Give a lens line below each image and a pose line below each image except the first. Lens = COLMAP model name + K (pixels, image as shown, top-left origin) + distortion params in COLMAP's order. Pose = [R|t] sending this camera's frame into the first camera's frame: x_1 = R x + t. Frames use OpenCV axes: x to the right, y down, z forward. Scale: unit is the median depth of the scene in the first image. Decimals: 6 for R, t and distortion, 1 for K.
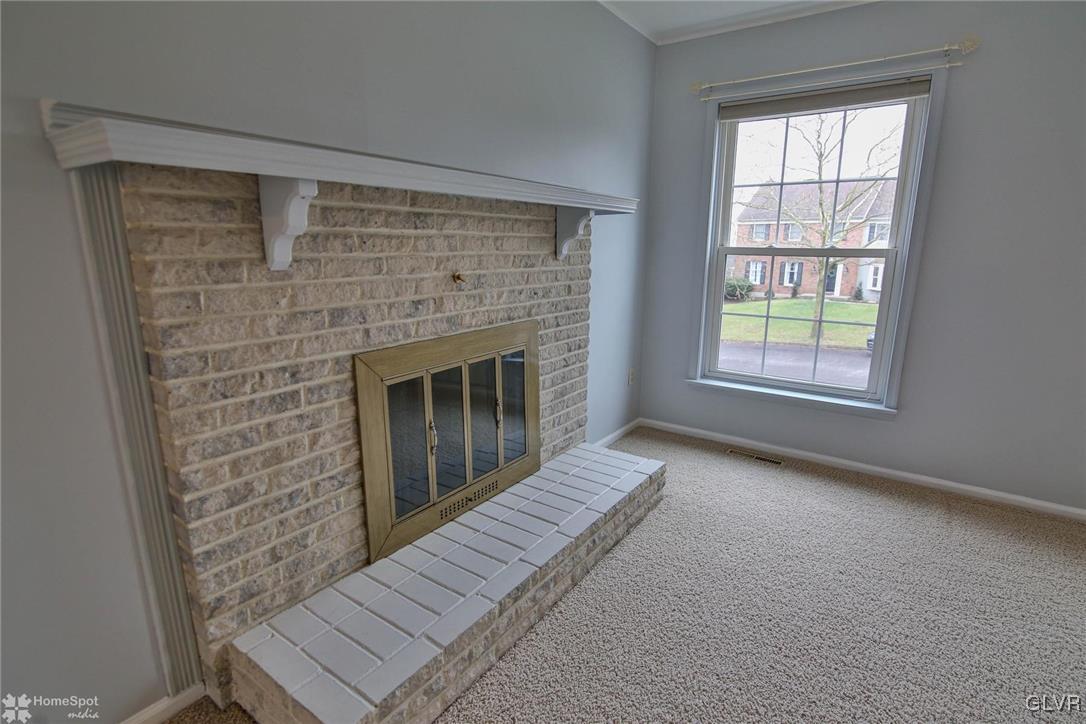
lens RADIAL K [[528.4, 0, 542.5], [0, 528.4, 363.1], [0, 0, 1]] dist [-0.020460, 0.002078]
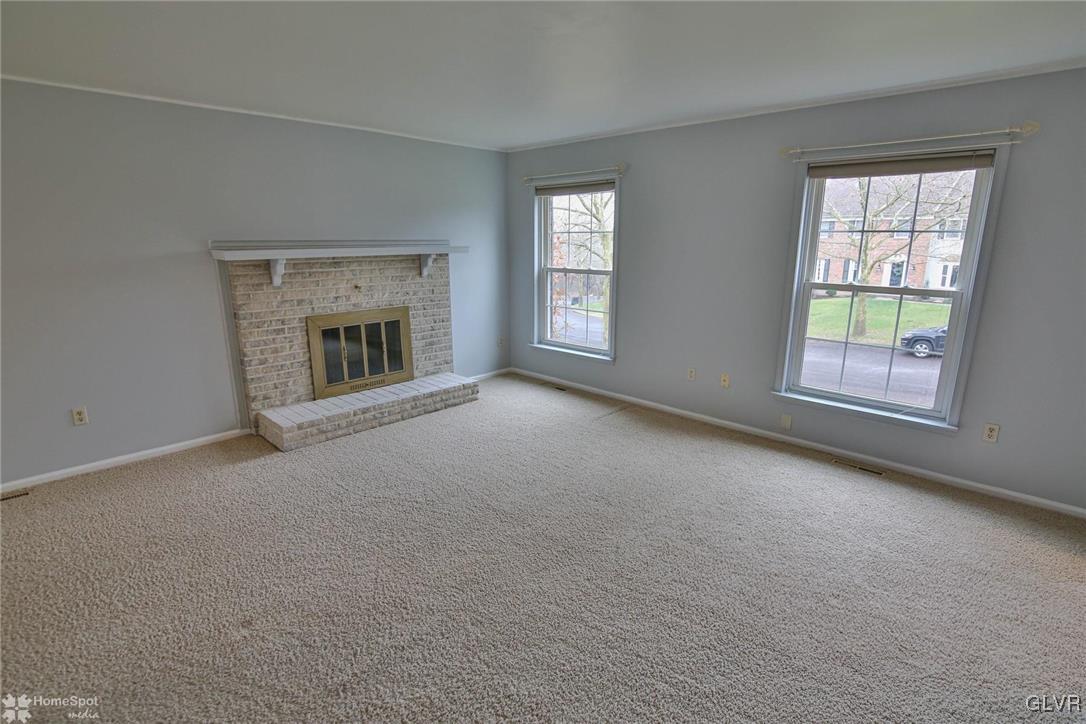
lens RADIAL K [[528.4, 0, 543.2], [0, 528.4, 364.4], [0, 0, 1]] dist [-0.020460, 0.002078]
pose [[0.987801, 0.031173, -0.152570, 1.138930], [-0.029202, 0.999459, 0.015138, 0.138343], [0.152960, -0.010498, 0.988177, -1.339431]]
